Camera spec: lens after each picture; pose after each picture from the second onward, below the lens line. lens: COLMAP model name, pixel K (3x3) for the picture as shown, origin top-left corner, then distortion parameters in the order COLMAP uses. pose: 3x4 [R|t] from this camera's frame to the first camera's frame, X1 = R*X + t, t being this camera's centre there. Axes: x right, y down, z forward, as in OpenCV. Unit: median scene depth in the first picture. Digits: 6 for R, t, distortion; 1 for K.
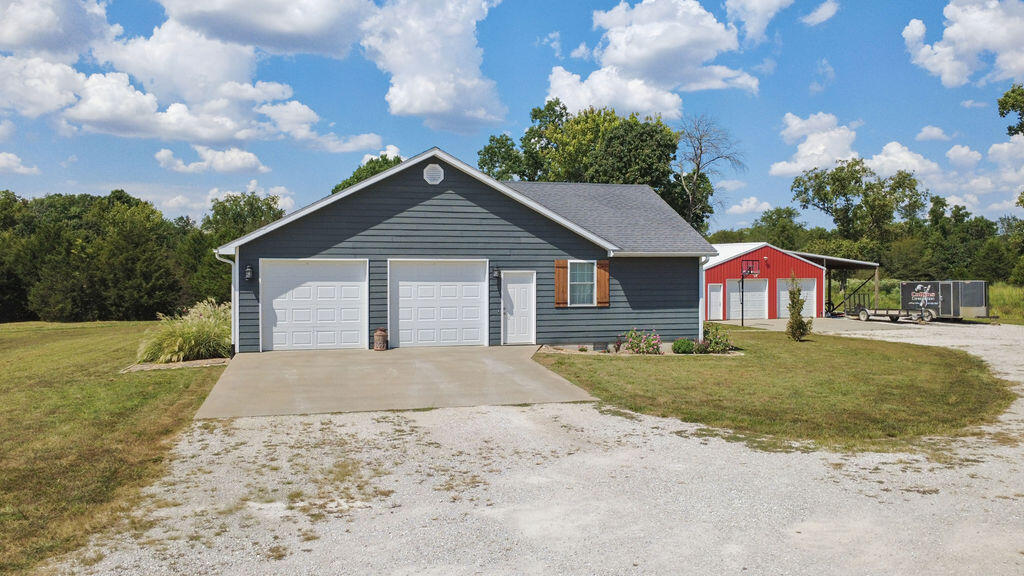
lens RADIAL K [[729.9, 0, 513.8], [0, 729.9, 282.8], [0, 0, 1]] dist [-0.021431, -0.001059]
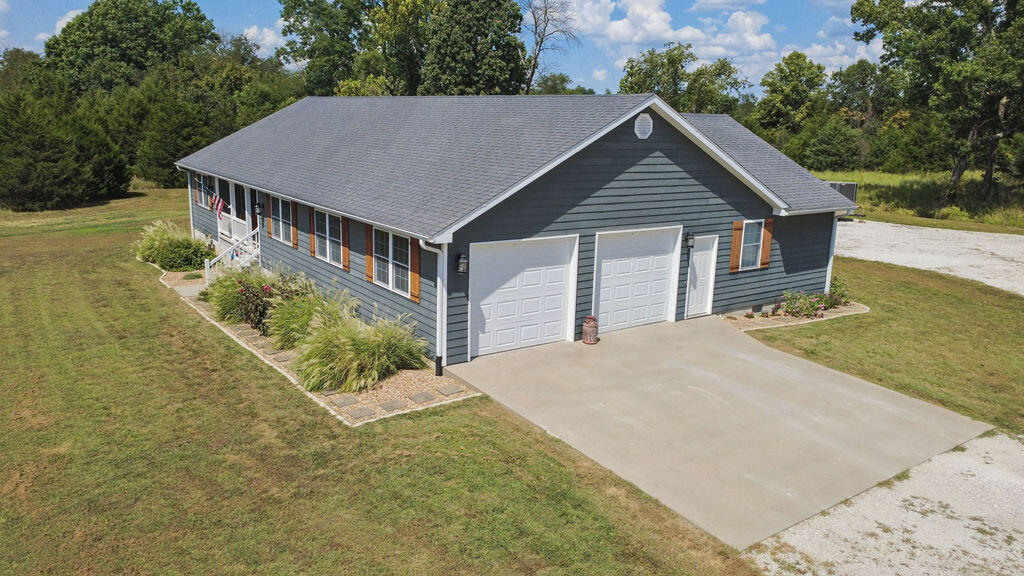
lens RADIAL K [[729.9, 0, 510.8], [0, 729.9, 289.4], [0, 0, 1]] dist [-0.021431, -0.001059]
pose [[0.936042, -0.055665, 0.347456, -0.526241], [-0.018001, 0.978541, 0.205263, -0.130718], [-0.351426, -0.198389, 0.914954, 0.256867]]
